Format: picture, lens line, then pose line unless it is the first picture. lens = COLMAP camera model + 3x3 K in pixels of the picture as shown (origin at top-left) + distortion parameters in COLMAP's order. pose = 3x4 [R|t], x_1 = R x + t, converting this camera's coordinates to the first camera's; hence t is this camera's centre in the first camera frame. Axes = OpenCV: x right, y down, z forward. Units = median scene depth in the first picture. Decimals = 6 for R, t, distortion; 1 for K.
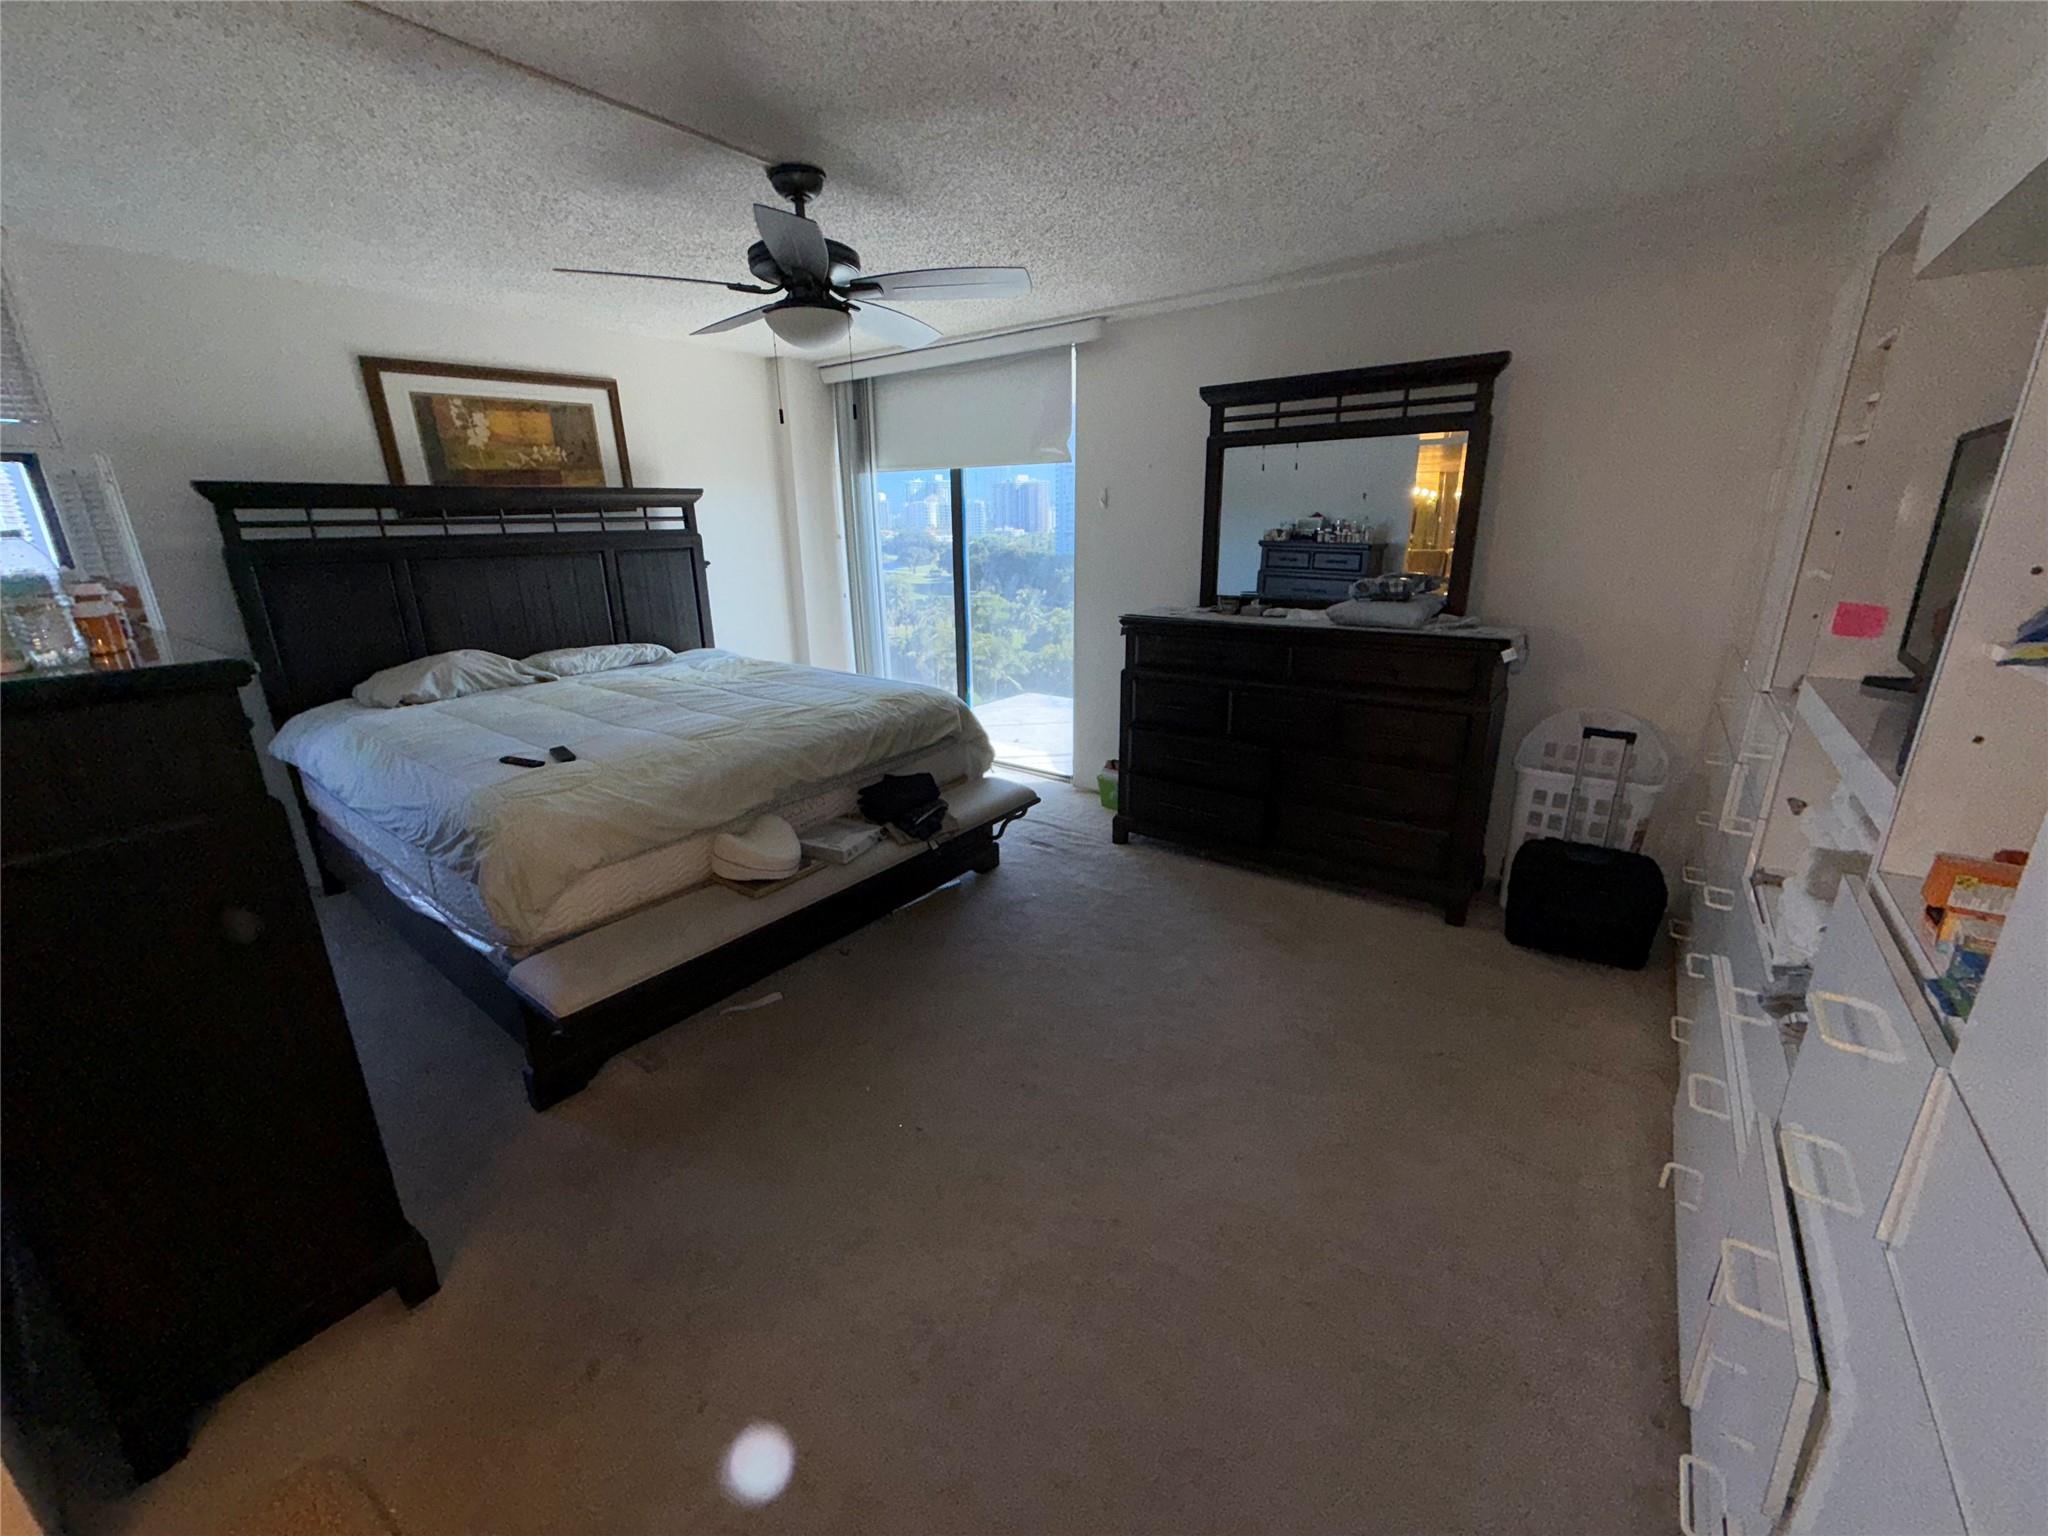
lens RADIAL K [[815.7, 0, 1022.3], [0, 815.7, 768.0], [0, 0, 1]] dist [-0.001261, 0.000182]
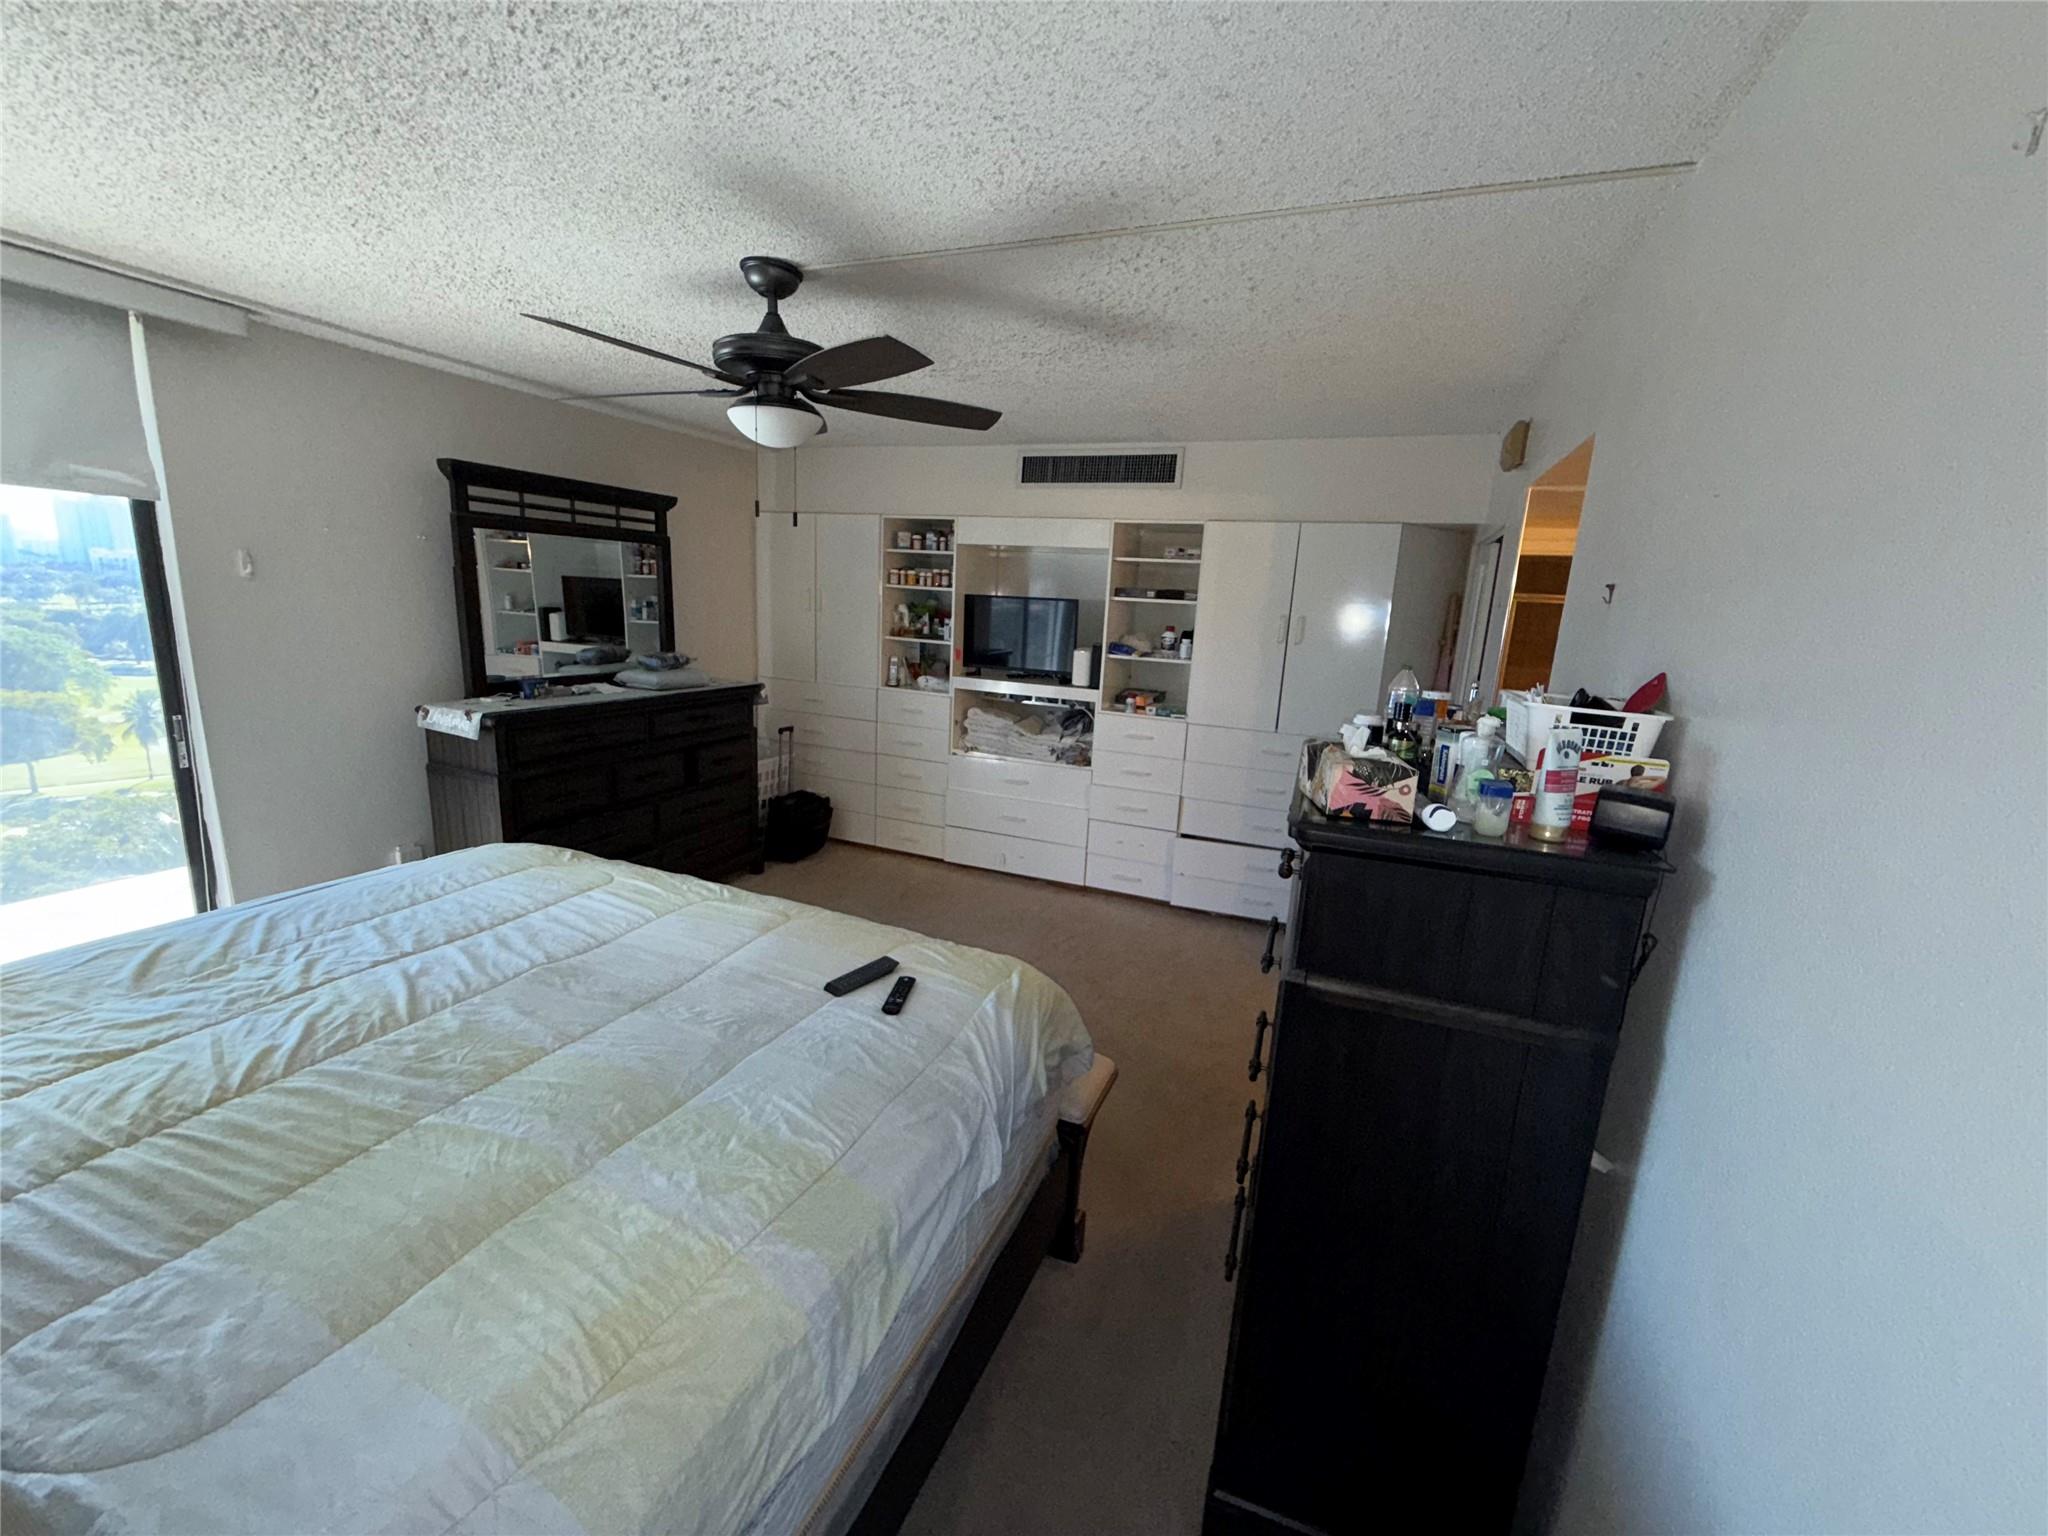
lens RADIAL K [[815.7, 0, 1026.8], [0, 815.7, 766.7], [0, 0, 1]] dist [-0.001261, 0.000182]
pose [[-0.262268, -0.193336, 0.945429, -0.865582], [0.238381, 0.936381, 0.257614, -0.230491], [-0.935088, 0.292937, -0.199495, 0.687163]]
